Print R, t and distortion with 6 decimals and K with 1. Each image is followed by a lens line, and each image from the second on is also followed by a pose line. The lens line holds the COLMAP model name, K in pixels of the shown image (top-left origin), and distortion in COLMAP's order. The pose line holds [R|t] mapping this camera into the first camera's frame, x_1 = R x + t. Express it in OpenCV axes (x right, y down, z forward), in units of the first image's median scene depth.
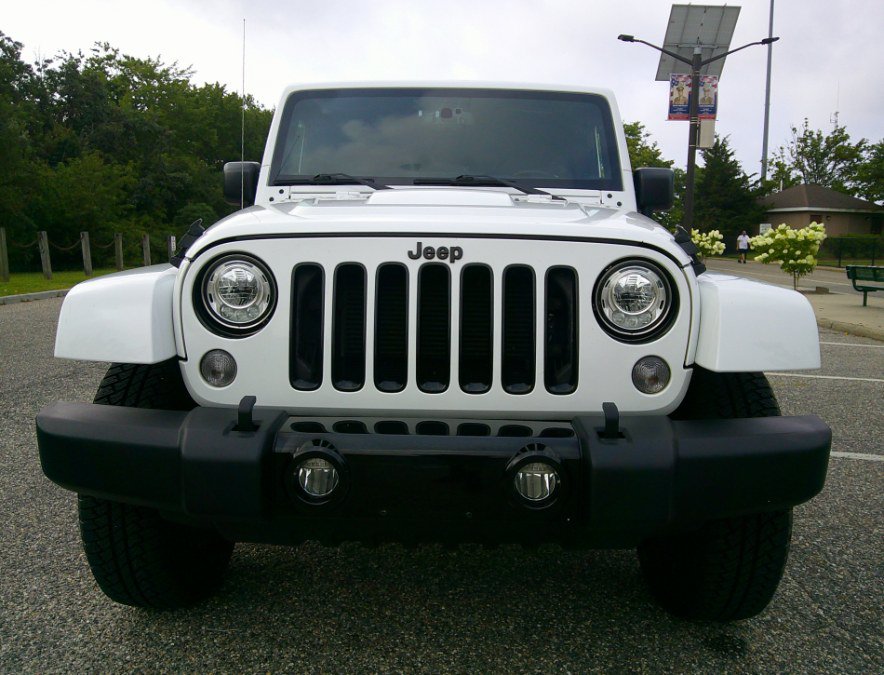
lens RADIAL K [[745.2, 0, 442.0], [0, 745.2, 337.5], [0, 0, 1]] dist [0.065624, -0.141872]
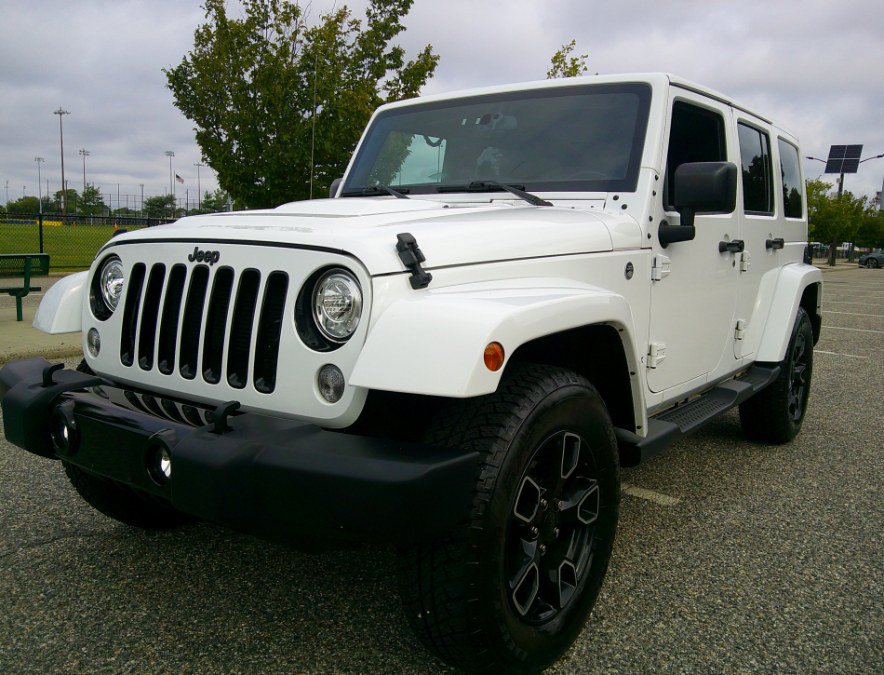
lens RADIAL K [[746.2, 0, 437.1], [0, 746.2, 336.3], [0, 0, 1]] dist [0.081455, -0.185398]
pose [[0.819190, 0.076651, -0.568377, 0.932743], [-0.081172, 0.996548, 0.017404, -0.039839], [0.567749, 0.031879, 0.822584, 0.254737]]
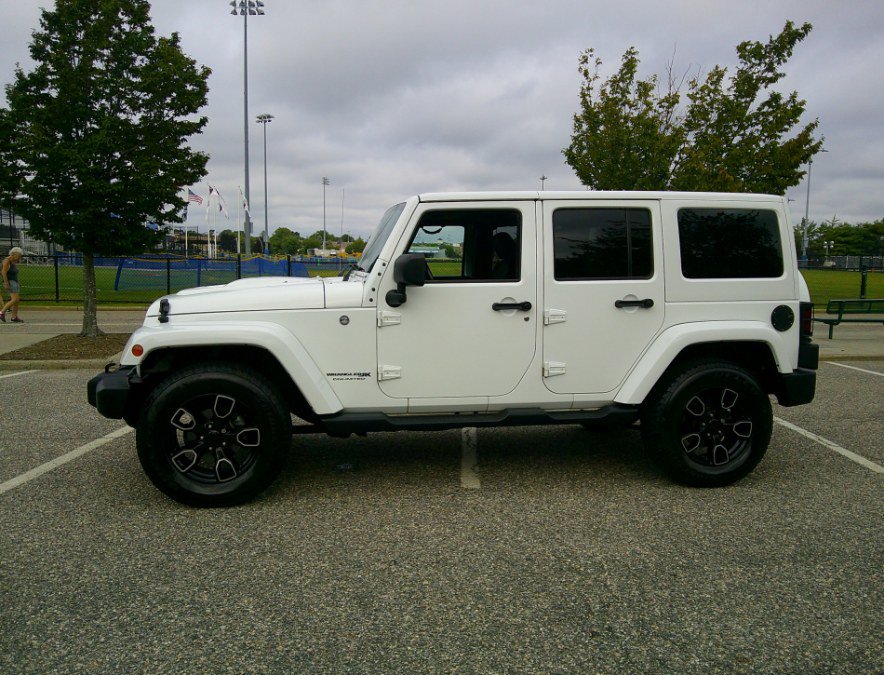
lens RADIAL K [[746.2, 0, 437.1], [0, 746.2, 336.3], [0, 0, 1]] dist [0.081455, -0.185398]
pose [[0.202209, 0.081313, -0.975961, 2.786764], [-0.133802, 0.989496, 0.054719, -0.281756], [0.970159, 0.119521, 0.210965, 1.378887]]
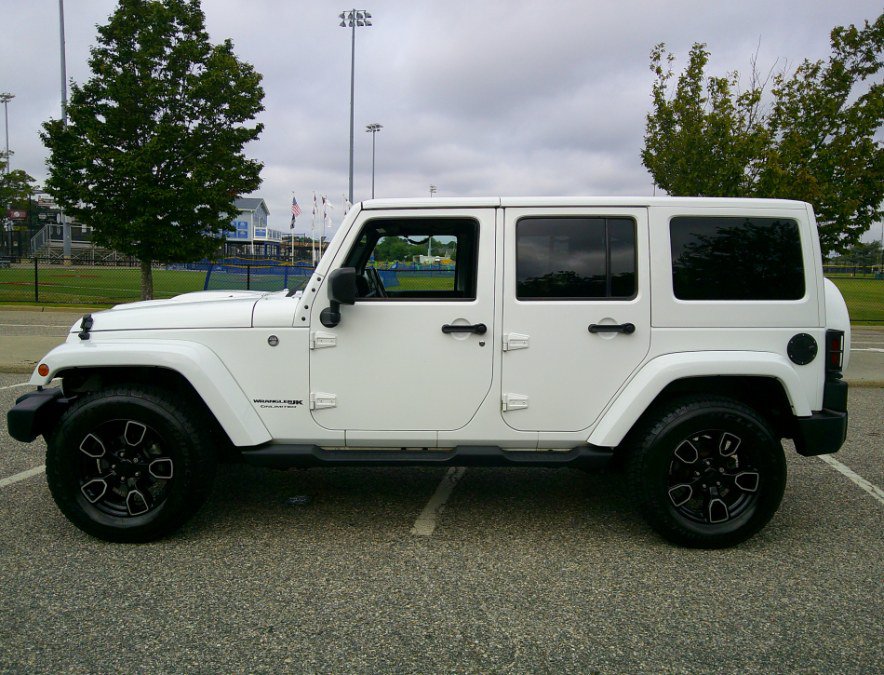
lens RADIAL K [[746.6, 0, 439.7], [0, 746.6, 335.3], [0, 0, 1]] dist [0.062327, -0.136628]
pose [[0.061240, 0.074651, -0.995328, 2.558050], [-0.147313, 0.986955, 0.064959, -0.386526], [0.987192, 0.142646, 0.071438, 1.894522]]
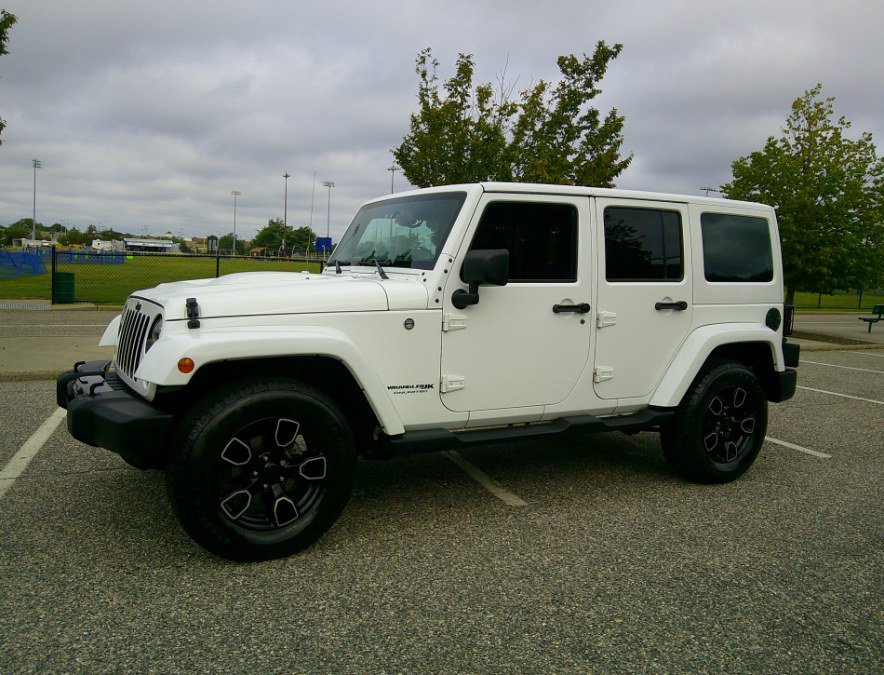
lens RADIAL K [[740.5, 0, 442.0], [0, 740.5, 337.5], [0, 0, 1]] dist [0.086728, -0.160484]
pose [[0.529809, 0.080031, -0.844333, 2.174049], [-0.134751, 0.990835, 0.009362, -0.159037], [0.837344, 0.108814, 0.535738, 0.590183]]
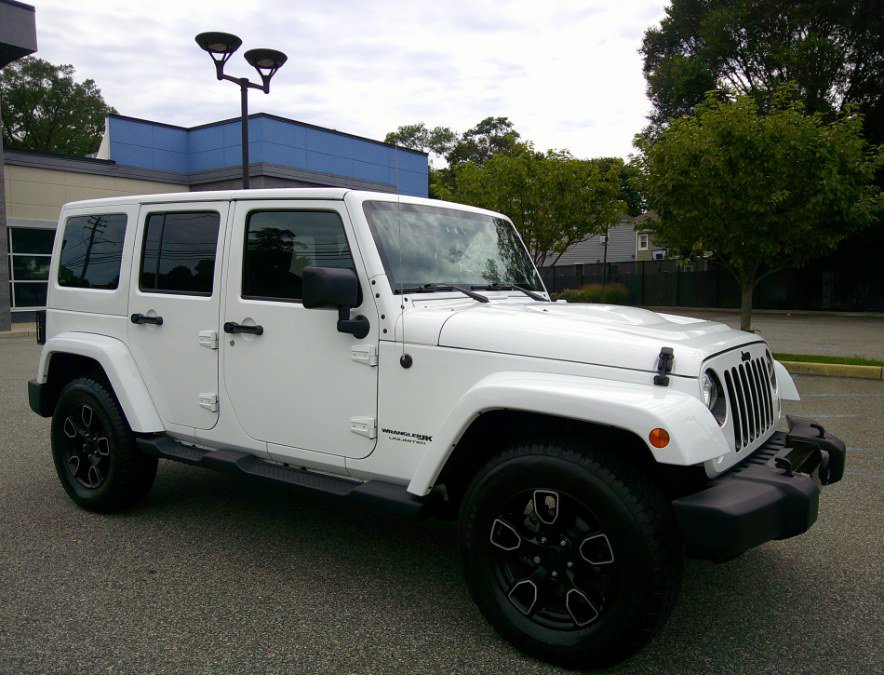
lens RADIAL K [[746.2, 0, 437.1], [0, 746.2, 336.3], [0, 0, 1]] dist [0.081455, -0.185398]
pose [[-0.548061, 0.044813, -0.835237, 1.986645], [-0.119254, 0.984176, 0.131055, -0.602416], [0.827893, 0.171432, -0.534045, 3.794176]]
